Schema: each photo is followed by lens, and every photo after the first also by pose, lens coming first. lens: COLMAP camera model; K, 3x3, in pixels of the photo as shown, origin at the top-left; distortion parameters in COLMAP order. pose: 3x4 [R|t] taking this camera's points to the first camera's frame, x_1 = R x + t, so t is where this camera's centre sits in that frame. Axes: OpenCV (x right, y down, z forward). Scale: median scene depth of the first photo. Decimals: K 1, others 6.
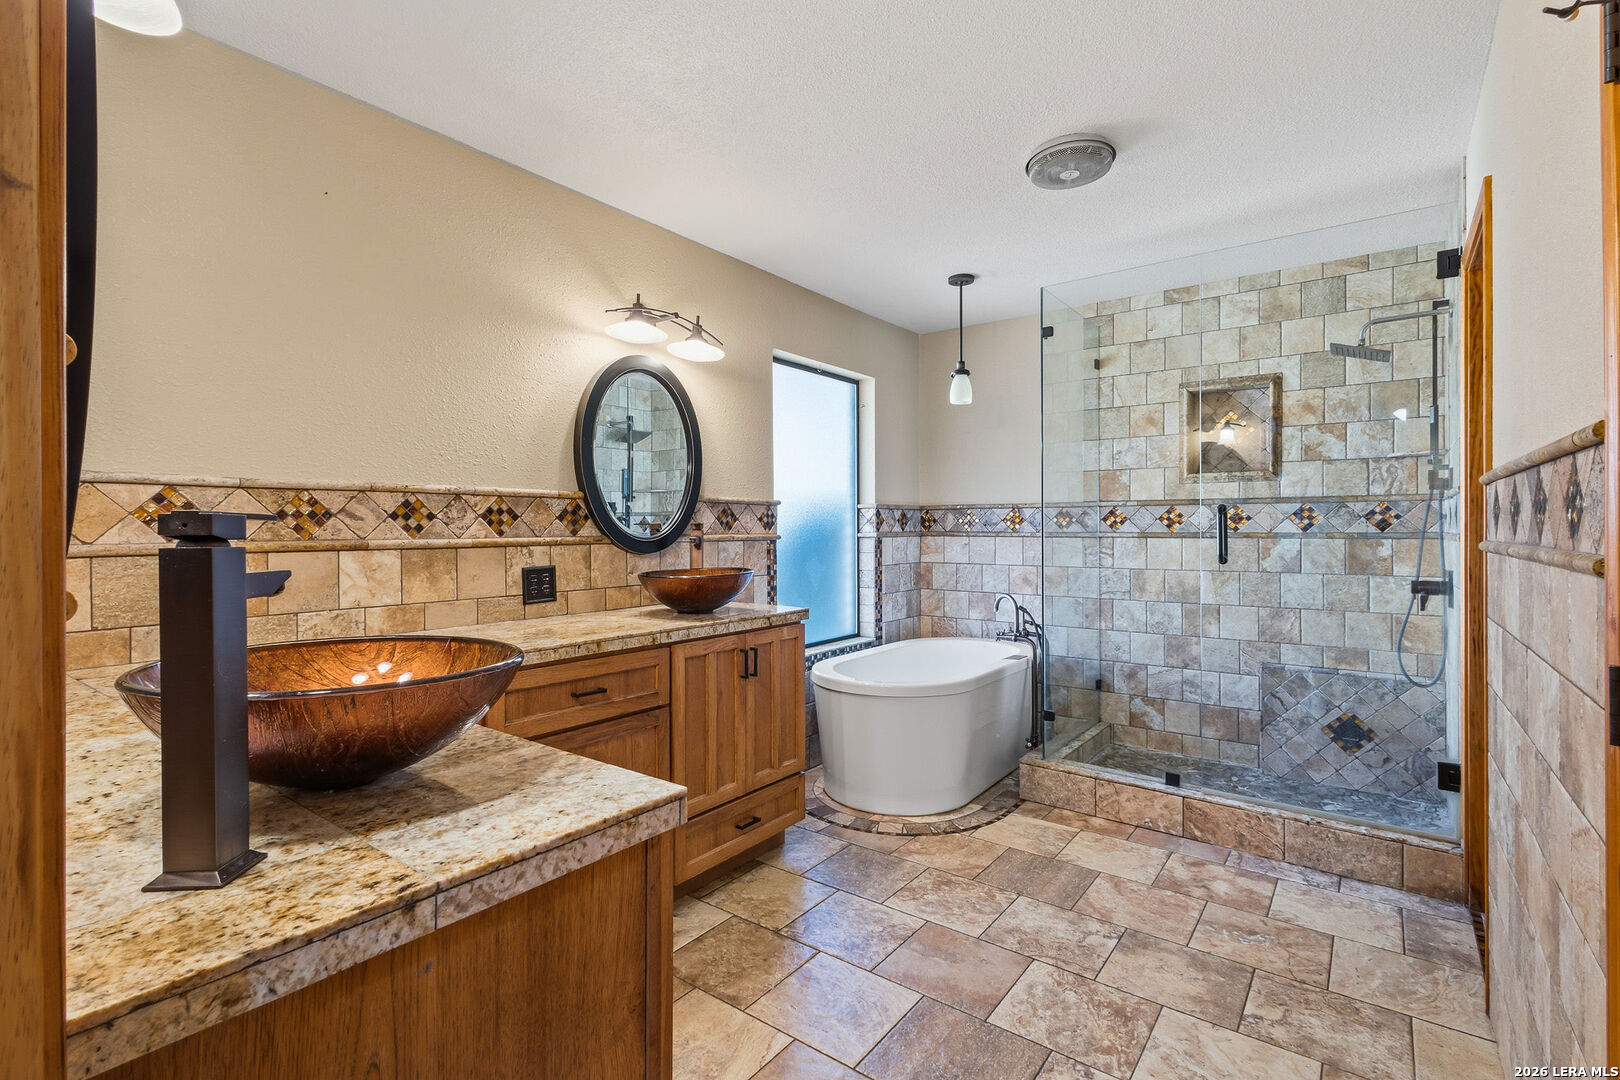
lens RADIAL K [[752.0, 0, 810.5], [0, 752.0, 530.7], [0, 0, 1]] dist [0.010832, -0.000686]
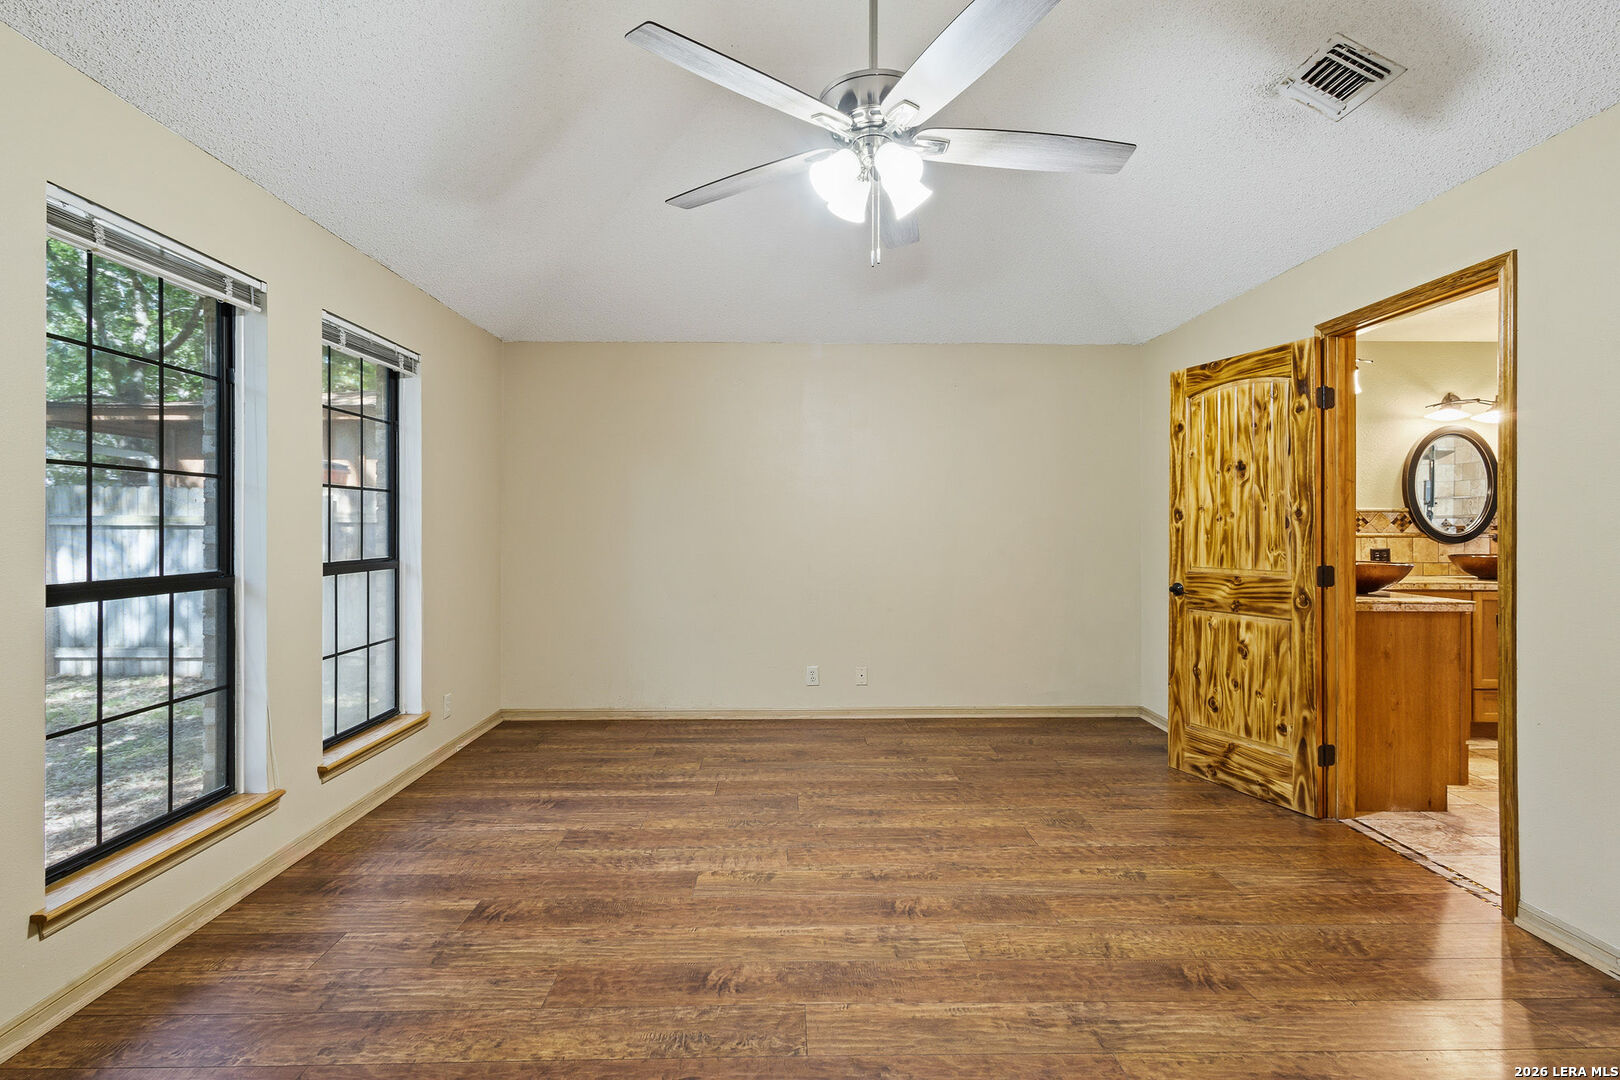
lens RADIAL K [[752.0, 0, 809.8], [0, 752.0, 527.6], [0, 0, 1]] dist [0.010832, -0.000686]
pose [[0.615763, 0.003911, -0.787921, 0.197771], [-0.006539, 0.999979, -0.000146, 0.003563], [0.787904, 0.005243, 0.615776, -1.012977]]
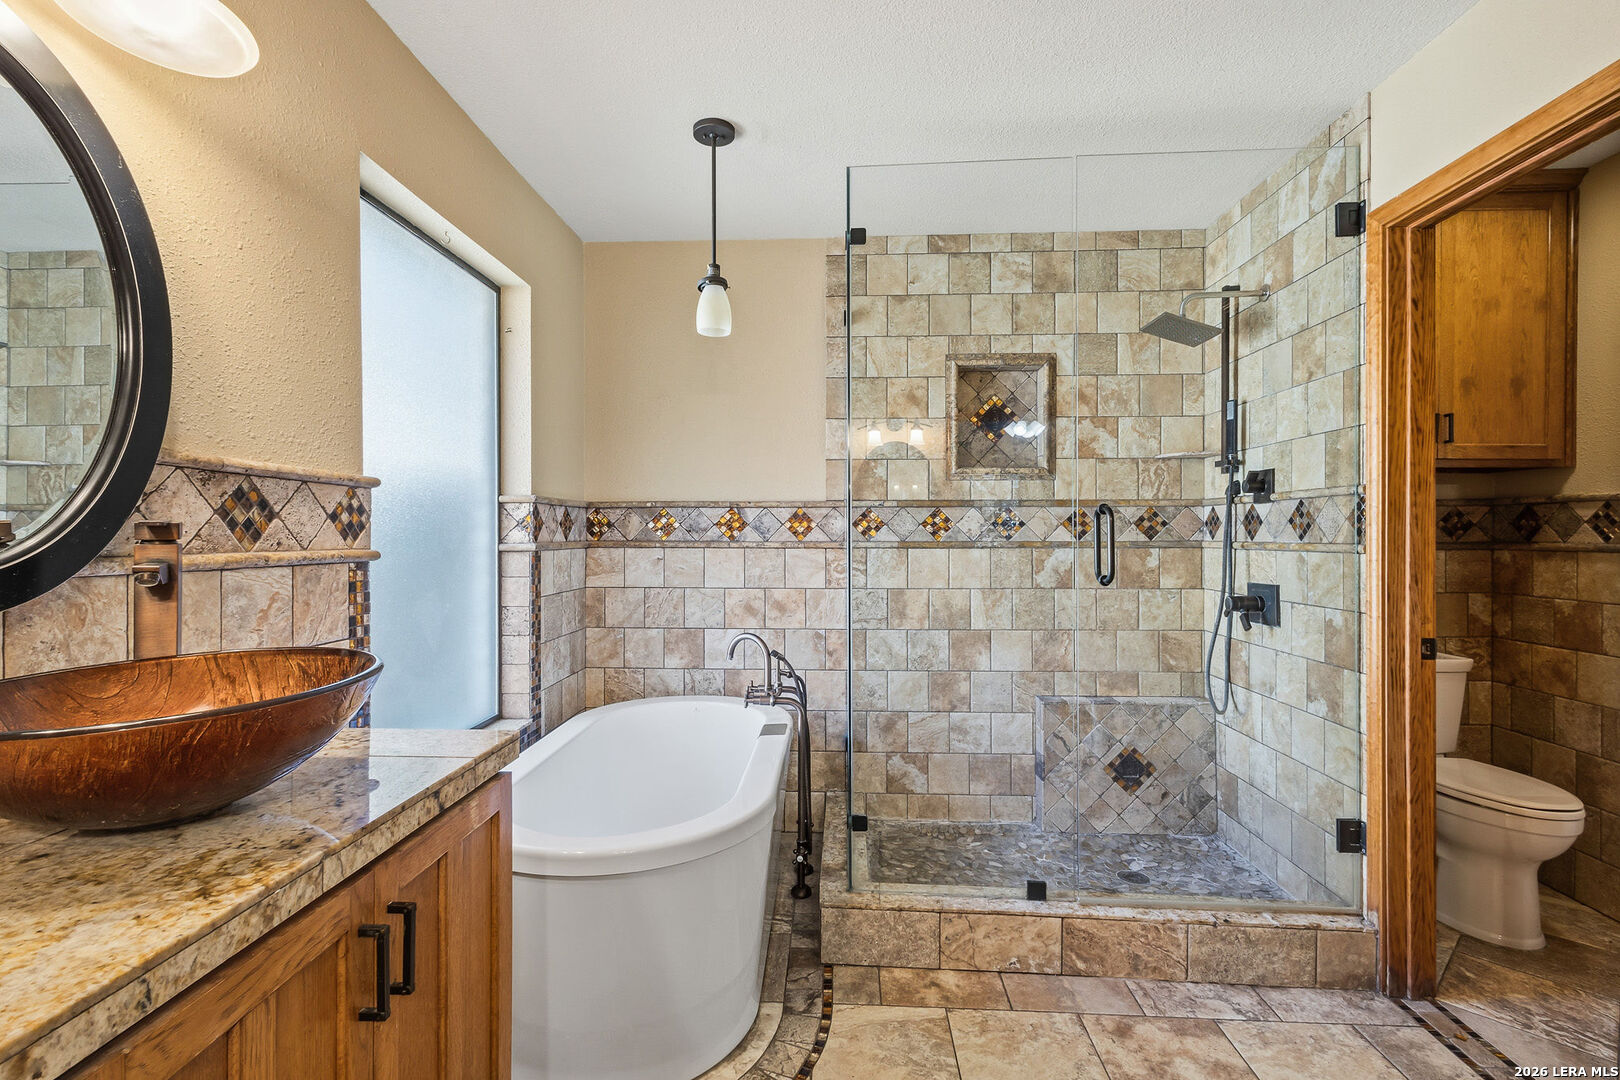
lens RADIAL K [[752.0, 0, 808.2], [0, 752.0, 534.4], [0, 0, 1]] dist [0.010832, -0.000686]
pose [[0.829385, 0.001364, 0.558676, -0.084828], [0.001144, 0.999991, -0.004139, -0.002244], [-0.558677, 0.004072, 0.829375, 0.474453]]
